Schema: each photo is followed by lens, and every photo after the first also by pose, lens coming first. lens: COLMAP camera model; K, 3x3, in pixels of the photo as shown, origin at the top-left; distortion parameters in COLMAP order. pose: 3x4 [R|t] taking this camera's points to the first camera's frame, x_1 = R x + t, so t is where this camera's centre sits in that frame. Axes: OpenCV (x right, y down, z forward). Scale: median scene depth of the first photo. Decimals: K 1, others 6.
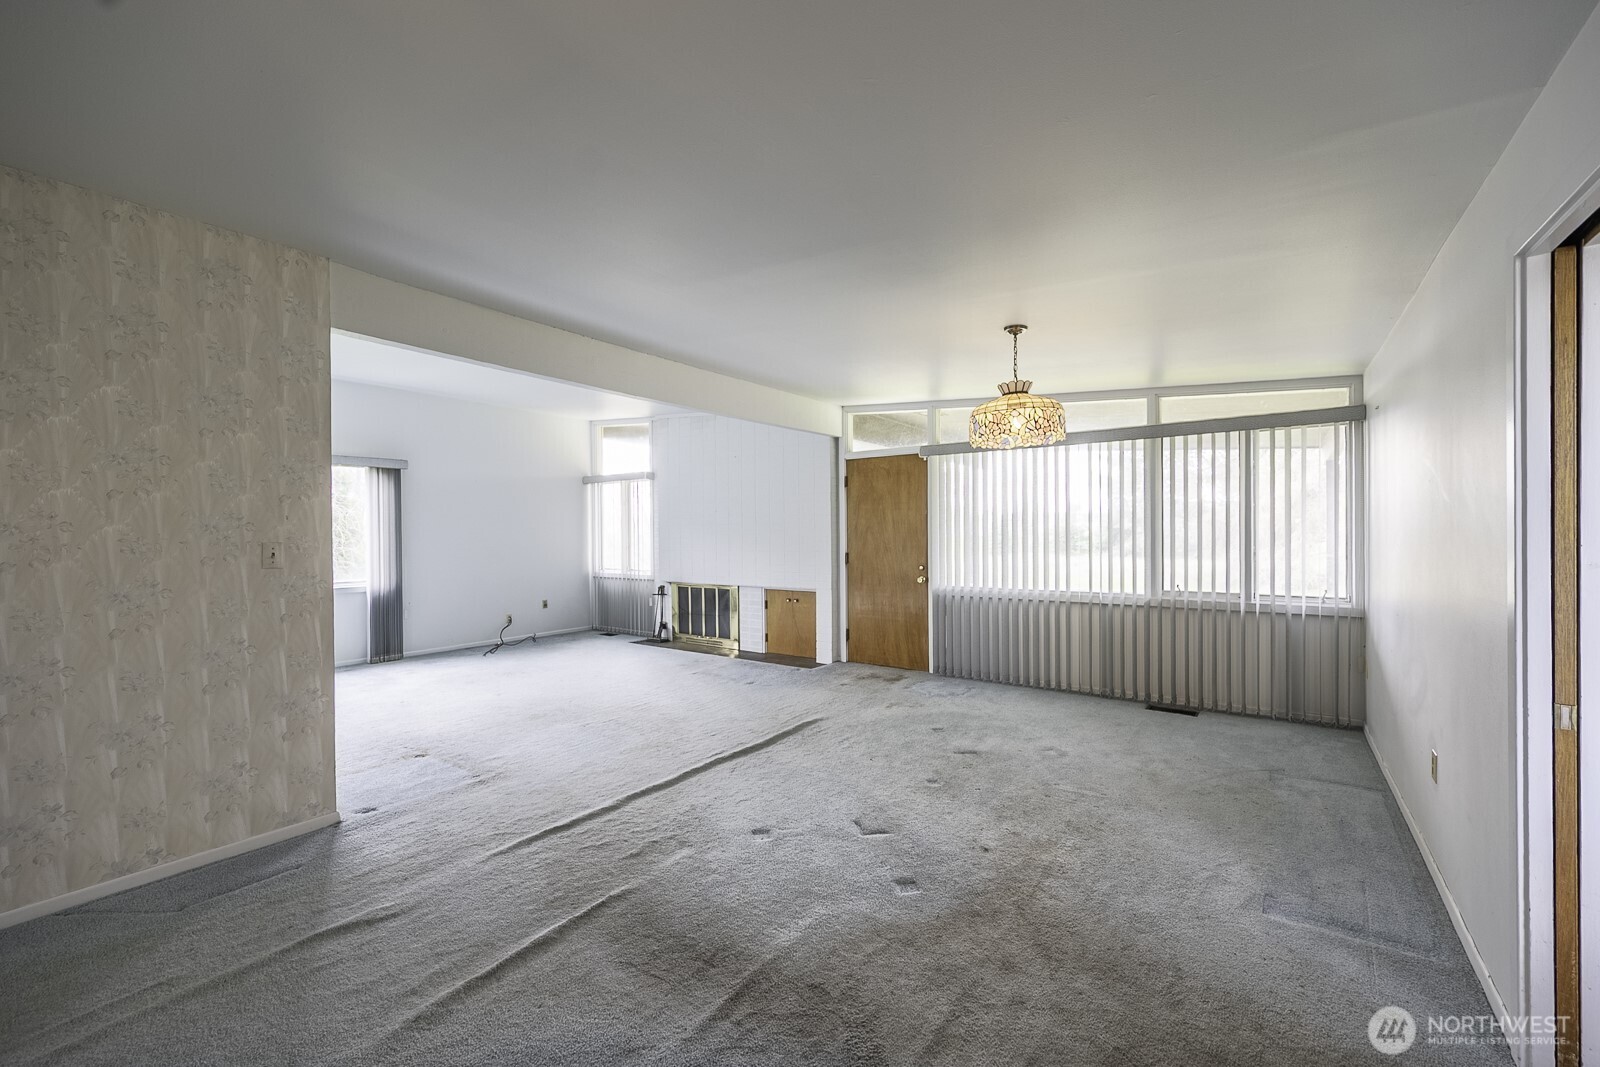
lens RADIAL K [[638.4, 0, 807.9], [0, 638.4, 531.8], [0, 0, 1]] dist [-0.000664, -0.001194]
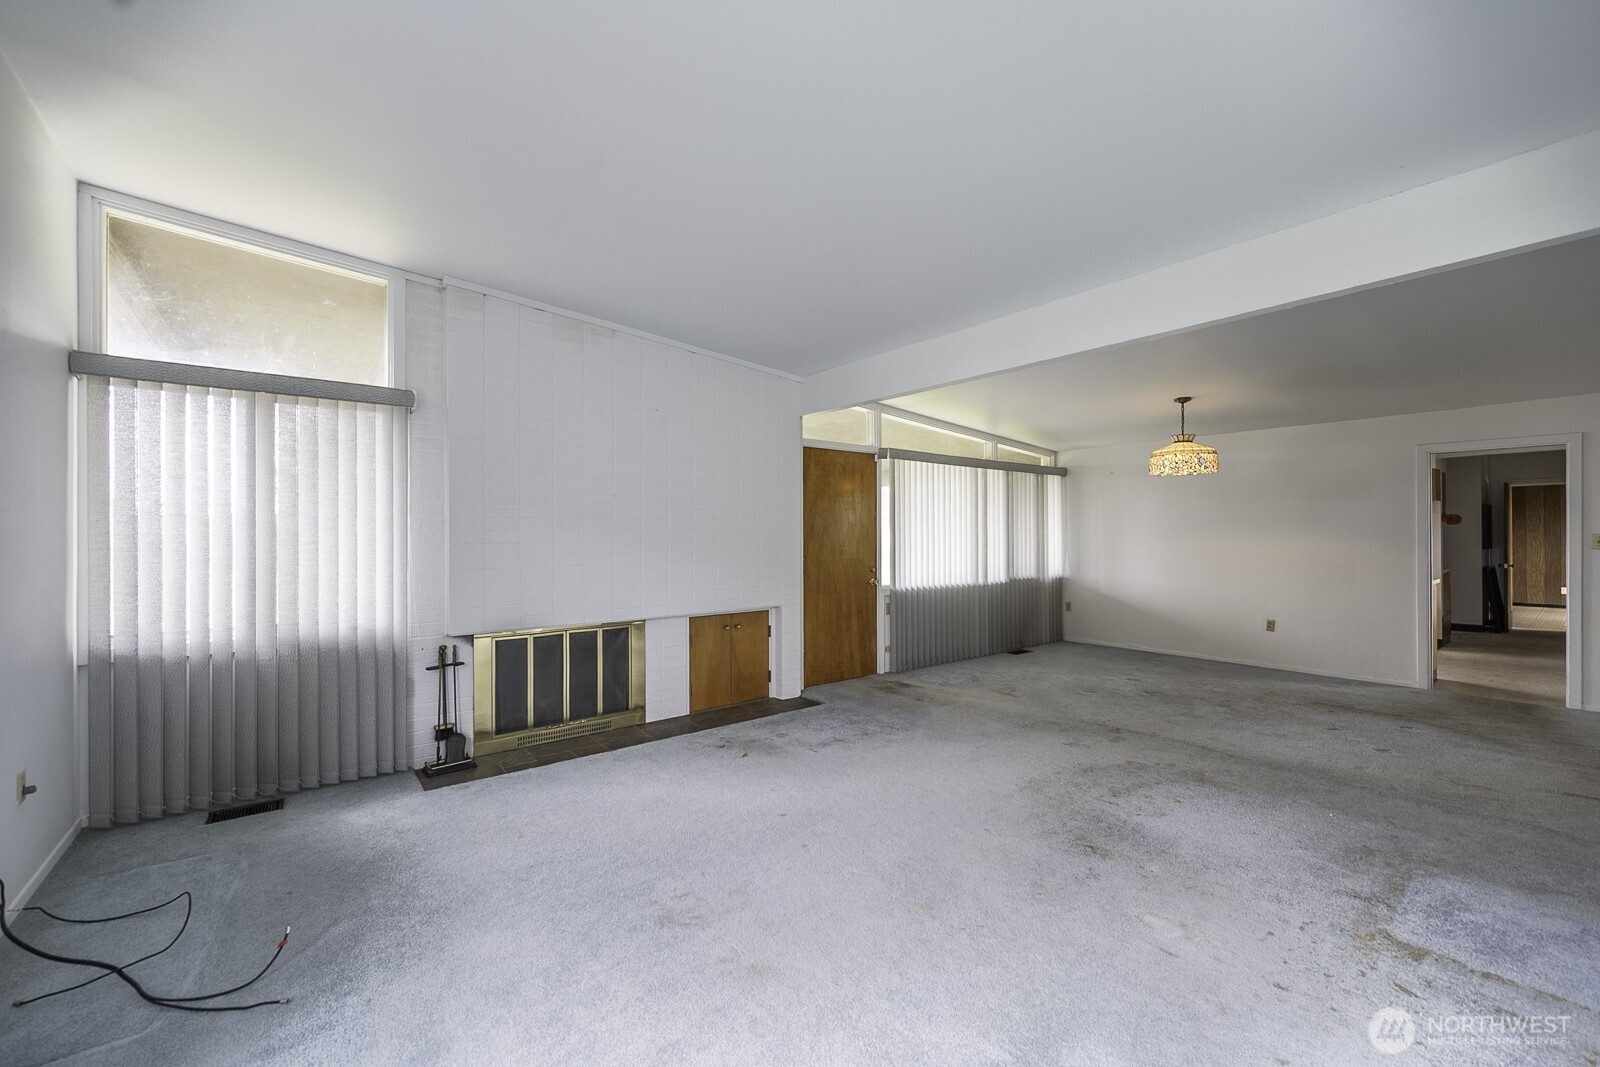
lens RADIAL K [[638.4, 0, 803.2], [0, 638.4, 535.6], [0, 0, 1]] dist [-0.000664, -0.001194]
pose [[0.276668, 0.006773, 0.960942, -0.678052], [0.001638, 0.999970, -0.007520, 0.009262], [-0.960964, 0.003655, 0.276648, 0.704250]]
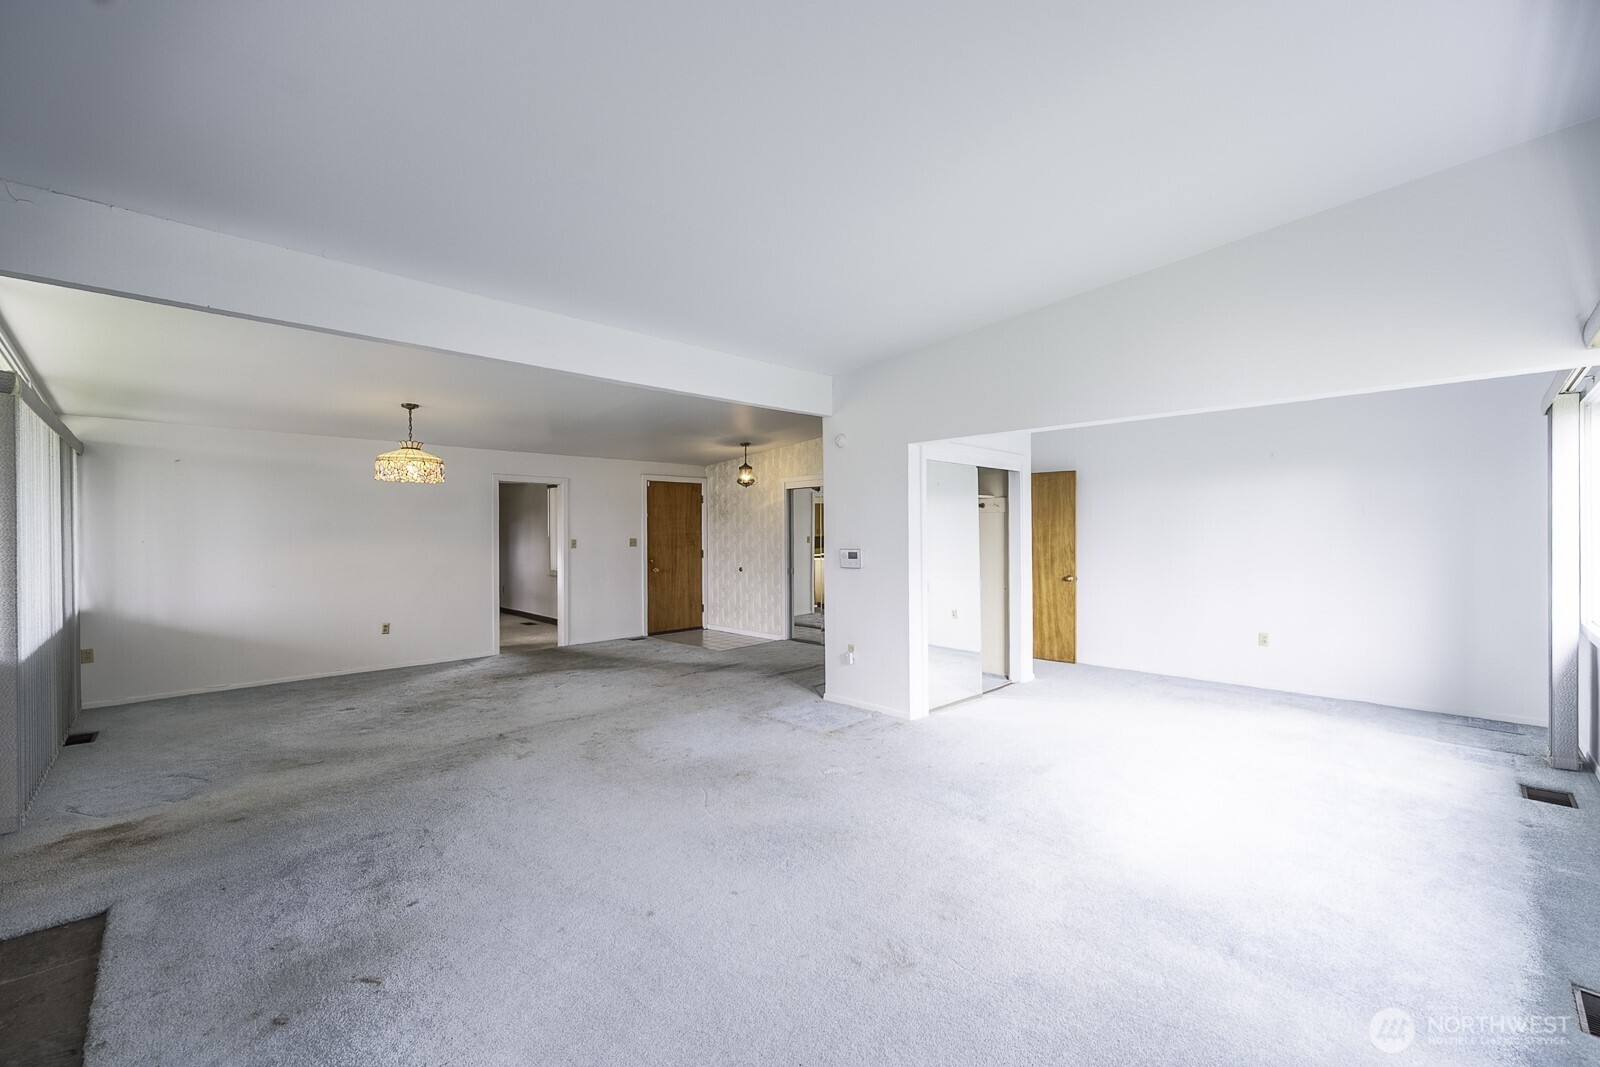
lens RADIAL K [[638.4, 0, 804.0], [0, 638.4, 541.8], [0, 0, 1]] dist [-0.000664, -0.001194]
pose [[-0.985278, 0.011186, 0.170591, -0.411762], [0.012961, 0.999873, 0.009294, 0.000378], [-0.170465, 0.011368, -0.985298, 1.132248]]
